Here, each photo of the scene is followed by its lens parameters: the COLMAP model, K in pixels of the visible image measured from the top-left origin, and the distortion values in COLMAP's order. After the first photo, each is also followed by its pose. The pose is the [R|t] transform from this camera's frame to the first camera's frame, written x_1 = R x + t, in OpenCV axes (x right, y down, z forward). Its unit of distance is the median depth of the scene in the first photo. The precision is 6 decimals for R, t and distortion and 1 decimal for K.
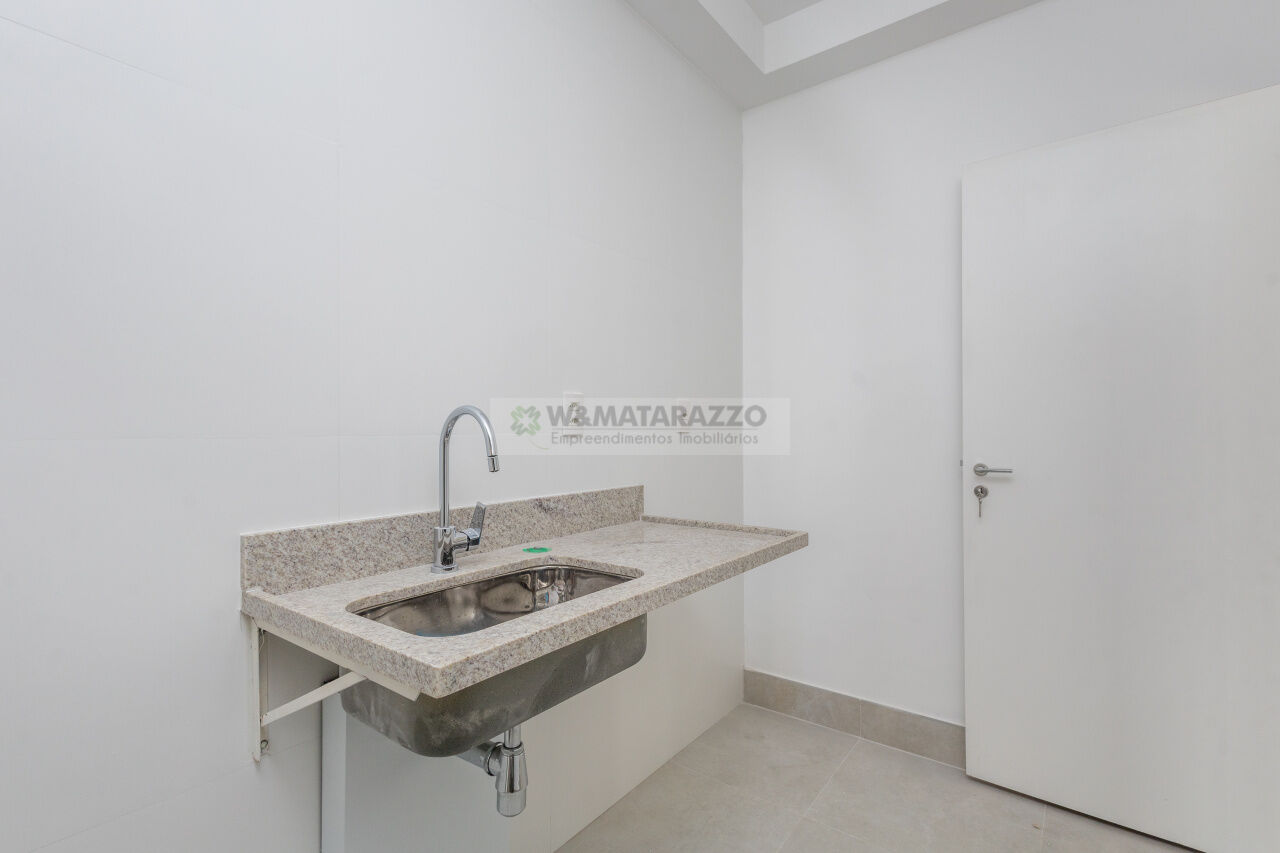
lens RADIAL K [[589.9, 0, 639.6], [0, 589.9, 429.5], [0, 0, 1]] dist [0.016092, 0.000559]
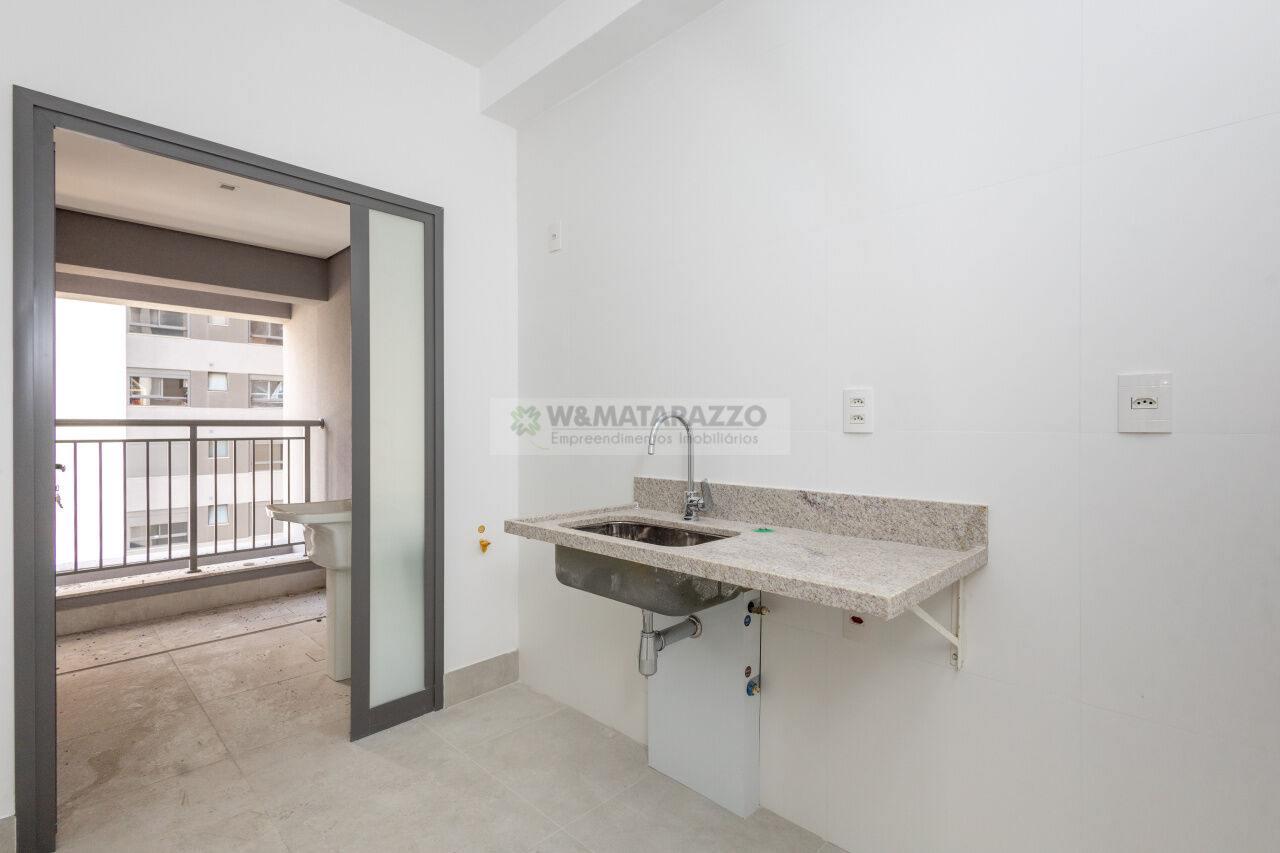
lens RADIAL K [[589.9, 0, 639.3], [0, 589.9, 424.8], [0, 0, 1]] dist [0.016092, 0.000559]
pose [[-0.138403, 0.007281, -0.990349, 0.940408], [0.012078, 0.999911, 0.005663, -0.014299], [0.990302, -0.011178, -0.138478, 0.847321]]
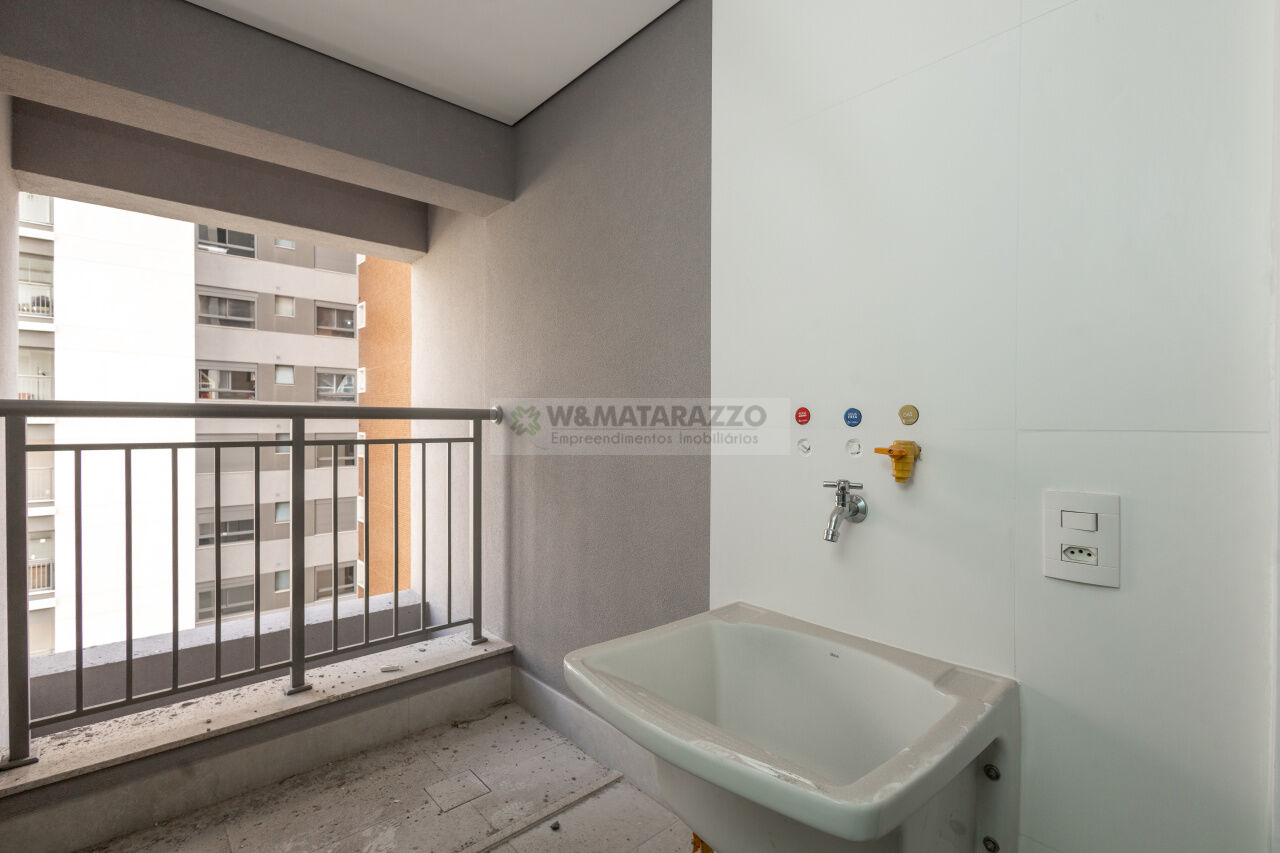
lens RADIAL K [[589.9, 0, 639.3], [0, 589.9, 426.0], [0, 0, 1]] dist [0.016092, 0.000559]
pose [[-0.208355, 0.013898, -0.977955, 0.819188], [0.007909, 0.999890, 0.012525, -0.013735], [0.978021, -0.005125, -0.208442, 0.714719]]
